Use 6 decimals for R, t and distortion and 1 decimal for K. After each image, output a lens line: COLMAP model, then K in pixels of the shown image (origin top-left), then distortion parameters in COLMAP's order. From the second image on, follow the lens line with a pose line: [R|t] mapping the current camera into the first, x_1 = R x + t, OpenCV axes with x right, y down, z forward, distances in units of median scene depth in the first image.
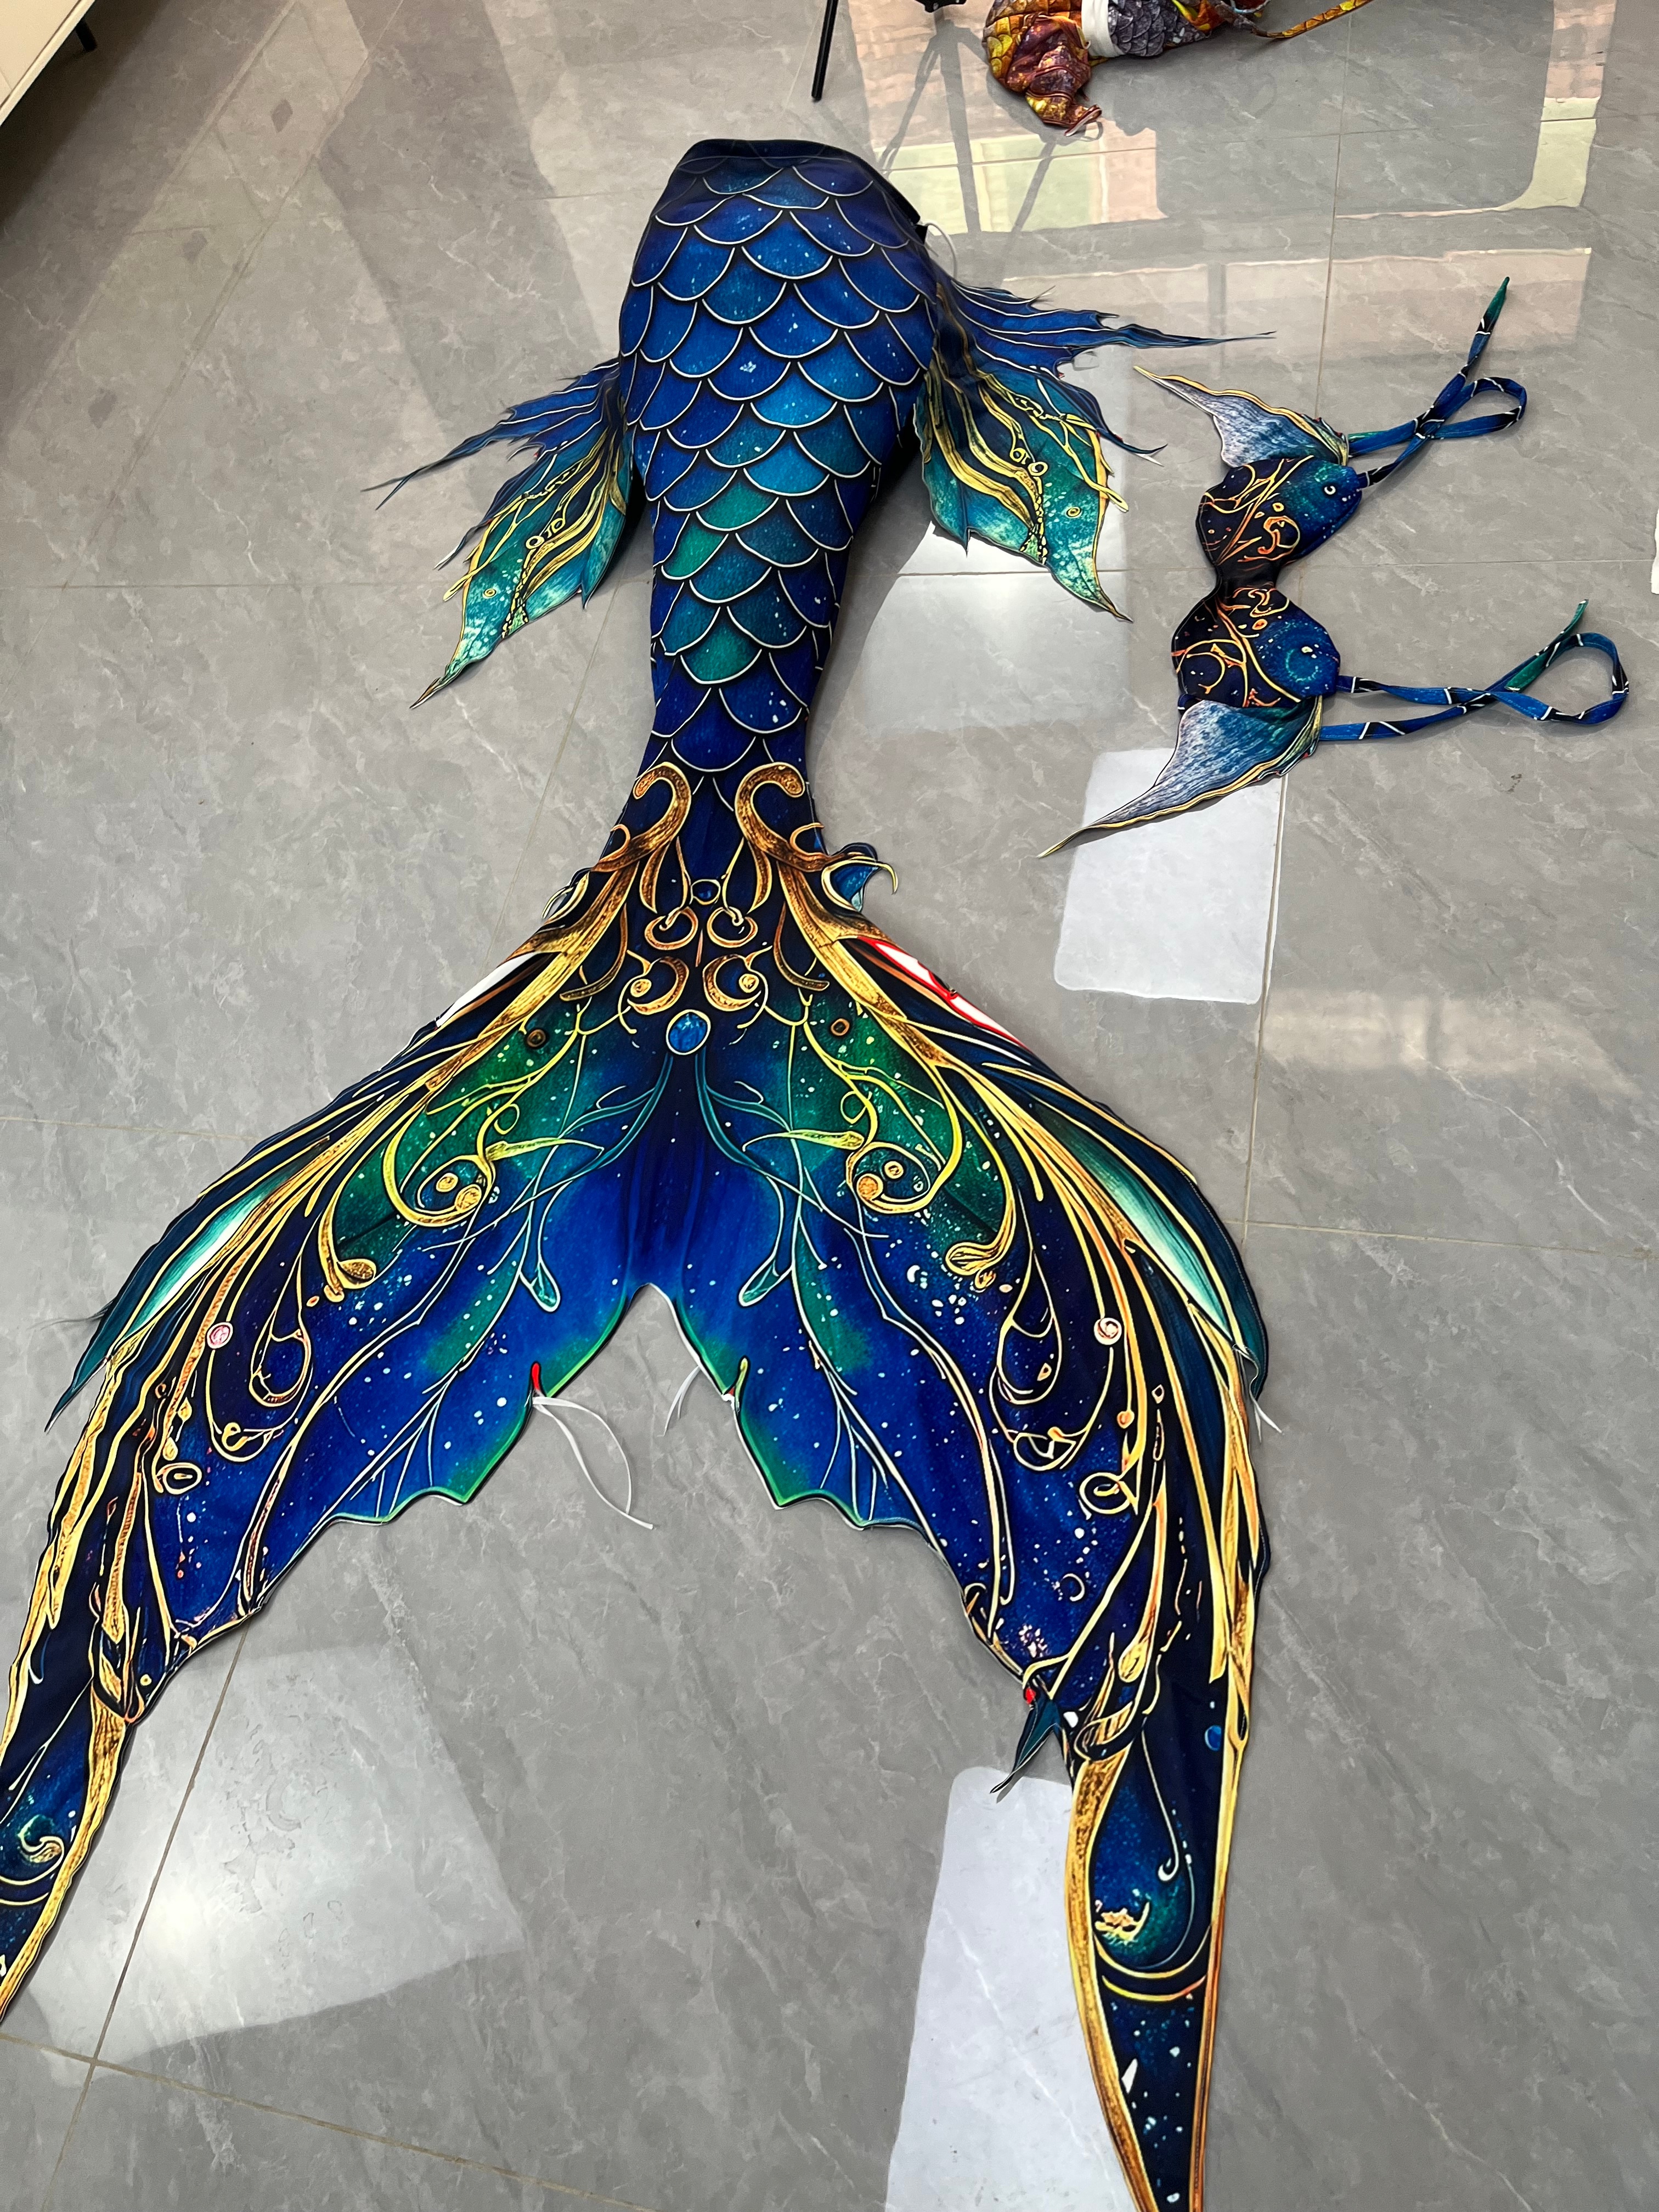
lens RADIAL K [[1673.7, 0, 821.6], [0, 1673.7, 1100.4], [0, 0, 1]] dist [0.065344, -0.089770]
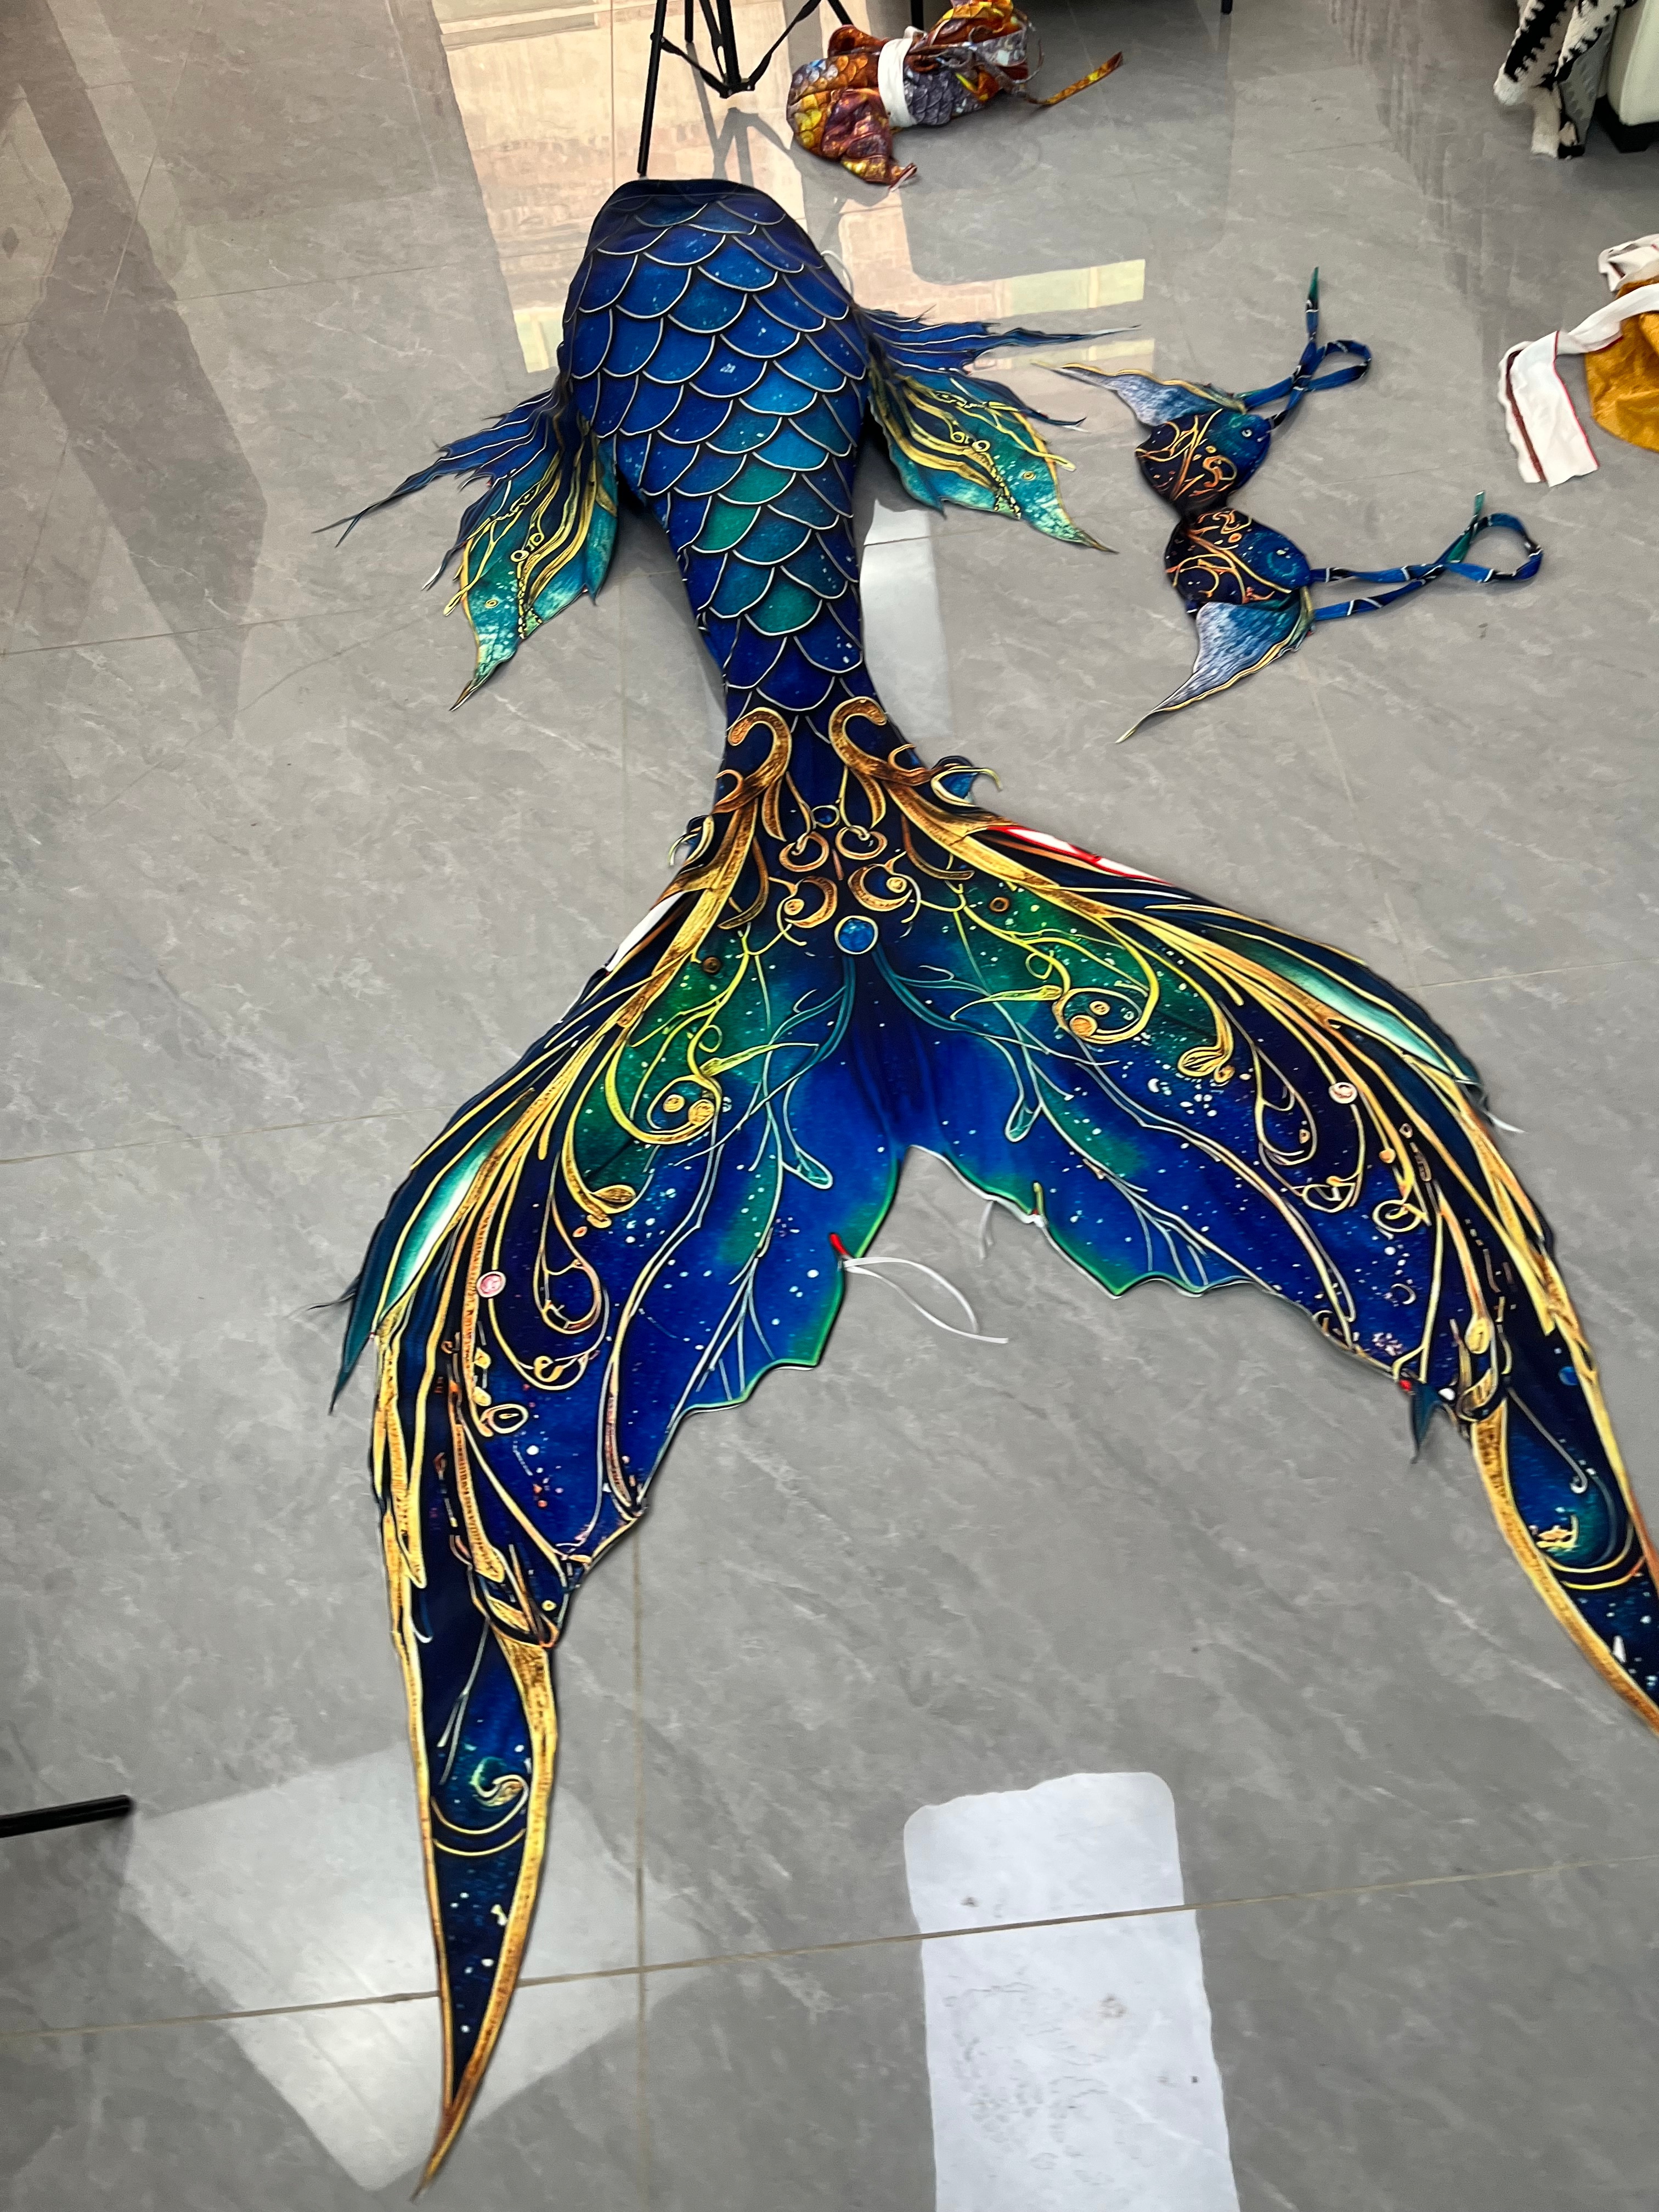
lens RADIAL K [[1660.6, 0, 855.6], [0, 1660.6, 1087.2], [0, 0, 1]] dist [0.042899, -0.042504]
pose [[0.952669, -0.163841, 0.256081, -0.328241], [0.187404, 0.979762, -0.070324, 0.115047], [-0.239377, 0.114987, 0.964094, -0.006101]]
